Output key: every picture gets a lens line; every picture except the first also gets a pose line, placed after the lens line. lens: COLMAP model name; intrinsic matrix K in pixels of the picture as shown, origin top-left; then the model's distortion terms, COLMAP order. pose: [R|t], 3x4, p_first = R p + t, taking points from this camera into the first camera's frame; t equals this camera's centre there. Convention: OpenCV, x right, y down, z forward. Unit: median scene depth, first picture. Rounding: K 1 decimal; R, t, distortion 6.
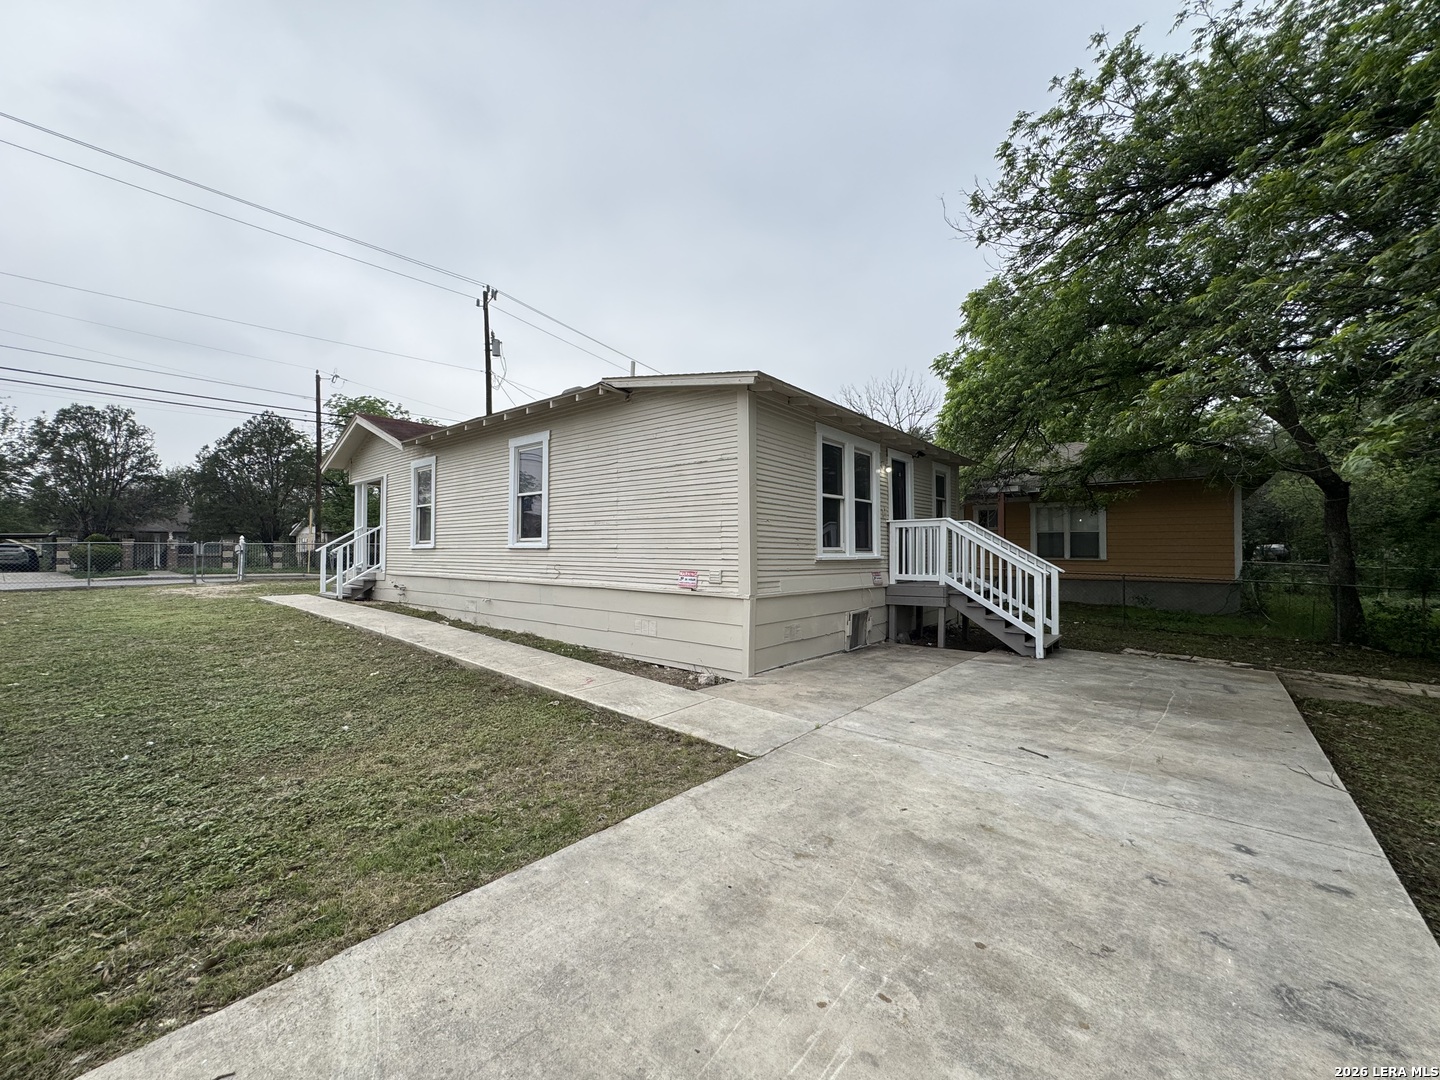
lens RADIAL K [[573.7, 0, 720.0], [0, 573.7, 540.0], [0, 0, 1]] dist [-0.002125, 0.000897]
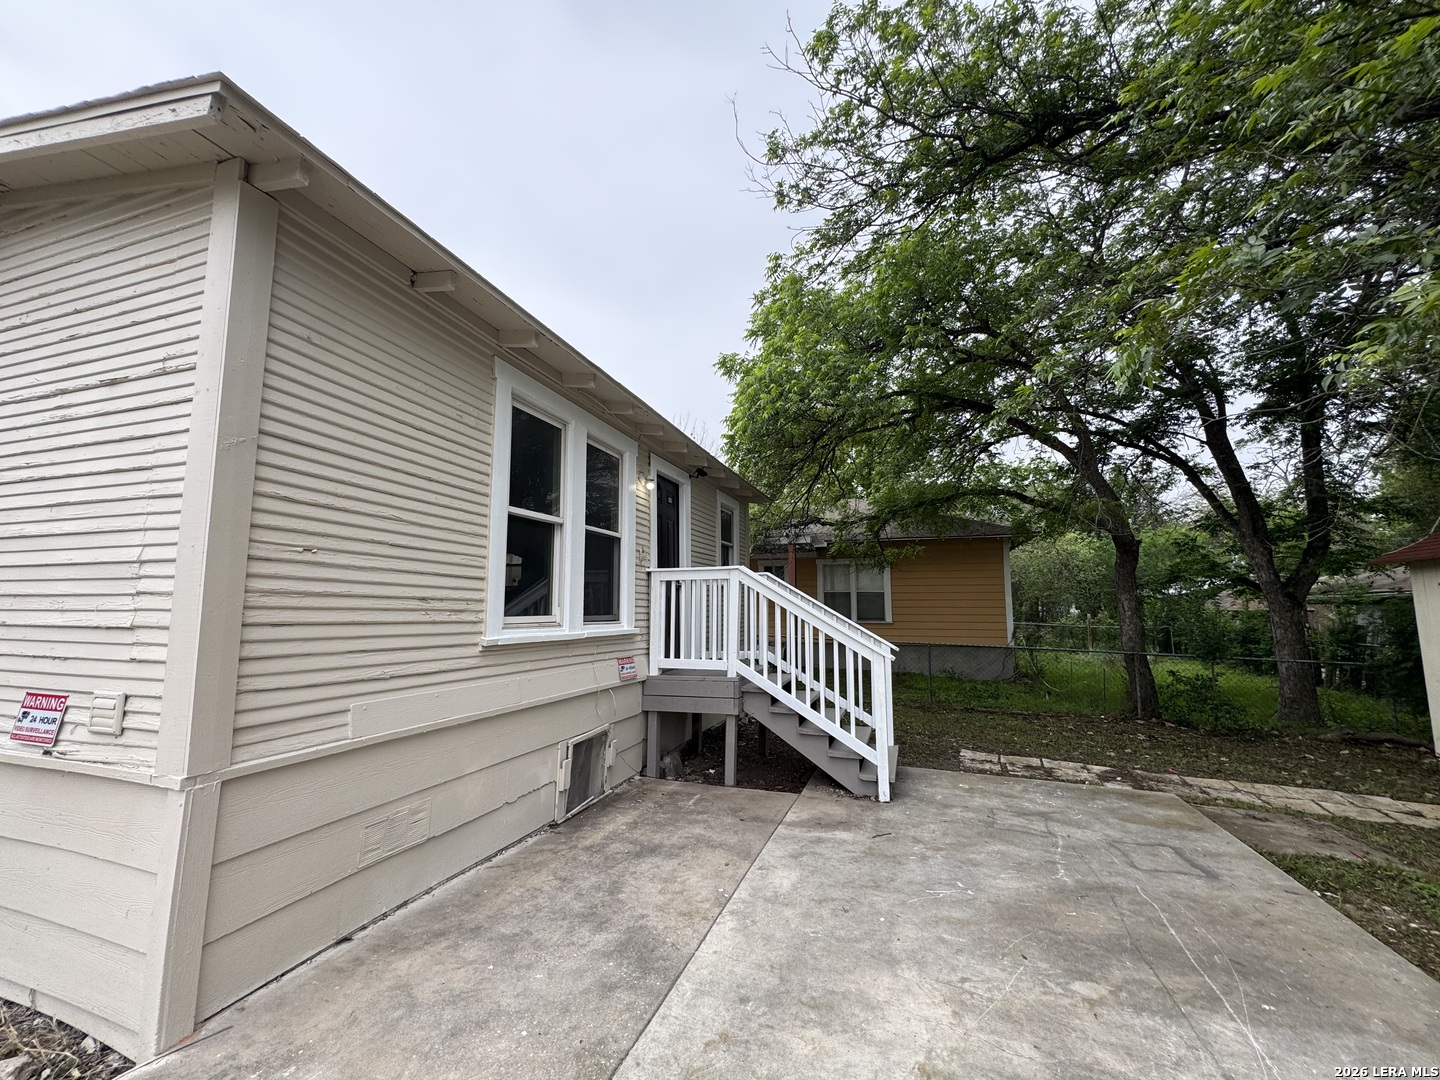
lens RADIAL K [[573.7, 0, 720.0], [0, 573.7, 540.0], [0, 0, 1]] dist [-0.002125, 0.000897]
pose [[0.933841, 0.041929, 0.355223, 0.153120], [-0.005780, 0.994745, -0.102221, -0.002923], [-0.357642, 0.093405, 0.929176, 0.424502]]
